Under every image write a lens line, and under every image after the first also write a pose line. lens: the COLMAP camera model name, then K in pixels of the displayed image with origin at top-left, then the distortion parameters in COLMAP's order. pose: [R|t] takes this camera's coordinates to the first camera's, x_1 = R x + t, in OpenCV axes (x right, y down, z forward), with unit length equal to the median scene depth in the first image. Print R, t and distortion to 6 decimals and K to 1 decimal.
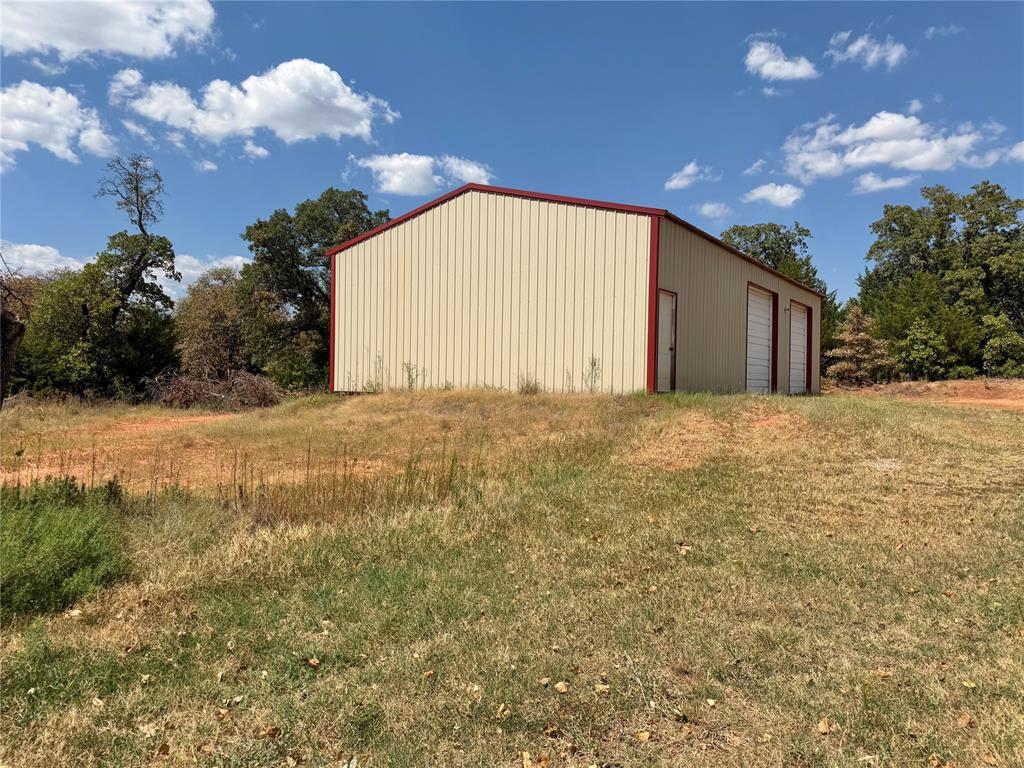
lens RADIAL K [[708.4, 0, 501.0], [0, 708.4, 394.5], [0, 0, 1]] dist [0.005014, -0.023598]
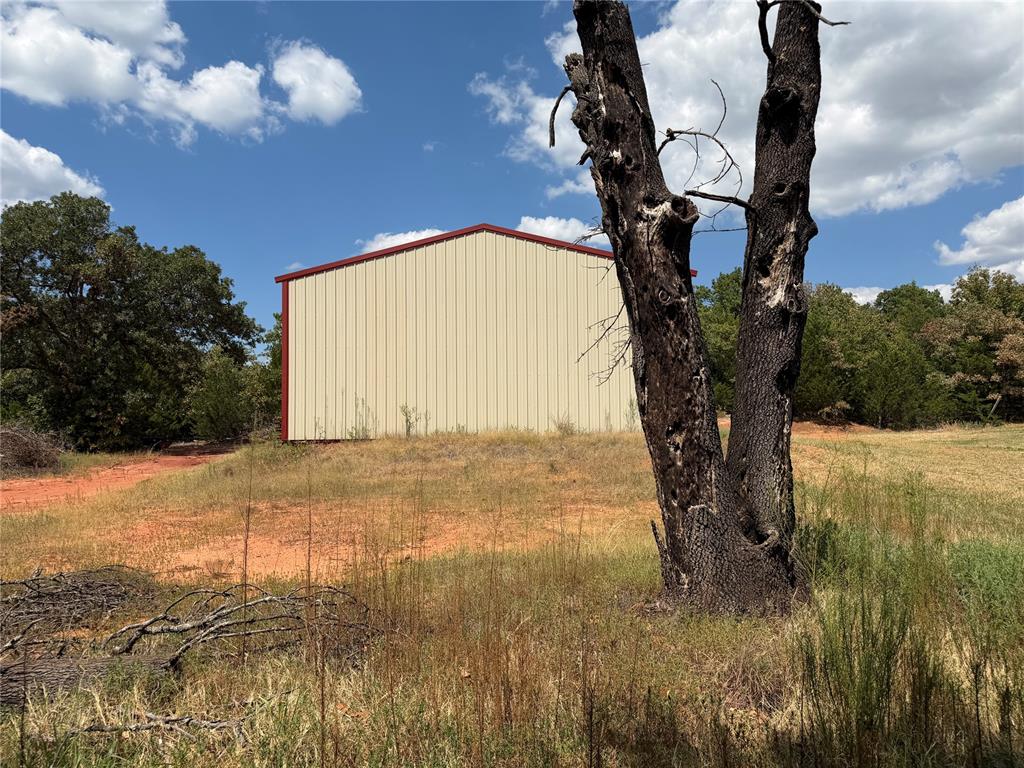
lens RADIAL K [[708.4, 0, 511.9], [0, 708.4, 384.1], [0, 0, 1]] dist [0.005014, -0.023598]
pose [[0.807836, 0.022219, 0.588989, -6.887137], [0.025499, 0.997036, -0.072584, -0.035259], [-0.588856, 0.073655, 0.804875, 2.339191]]
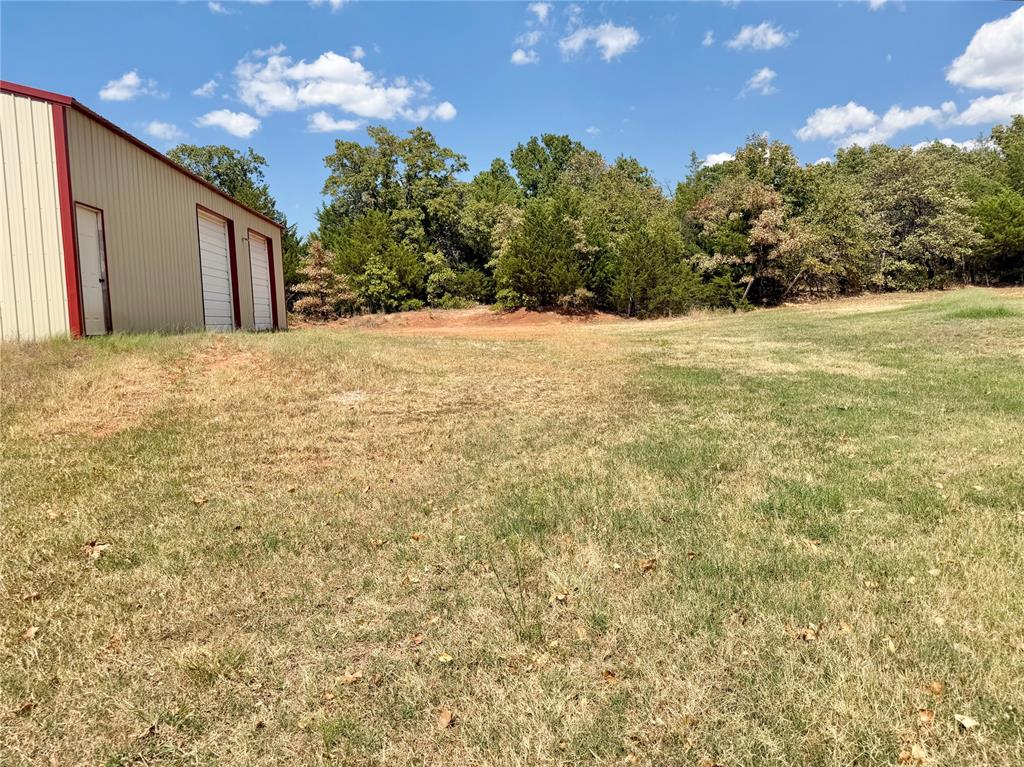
lens RADIAL K [[708.4, 0, 512.0], [0, 708.4, 383.1], [0, 0, 1]] dist [0.005014, -0.023598]
pose [[0.753000, -0.095644, 0.651033, 0.041768], [0.052571, 0.994962, 0.085367, 0.004319], [-0.655917, -0.030056, 0.754234, 0.065163]]
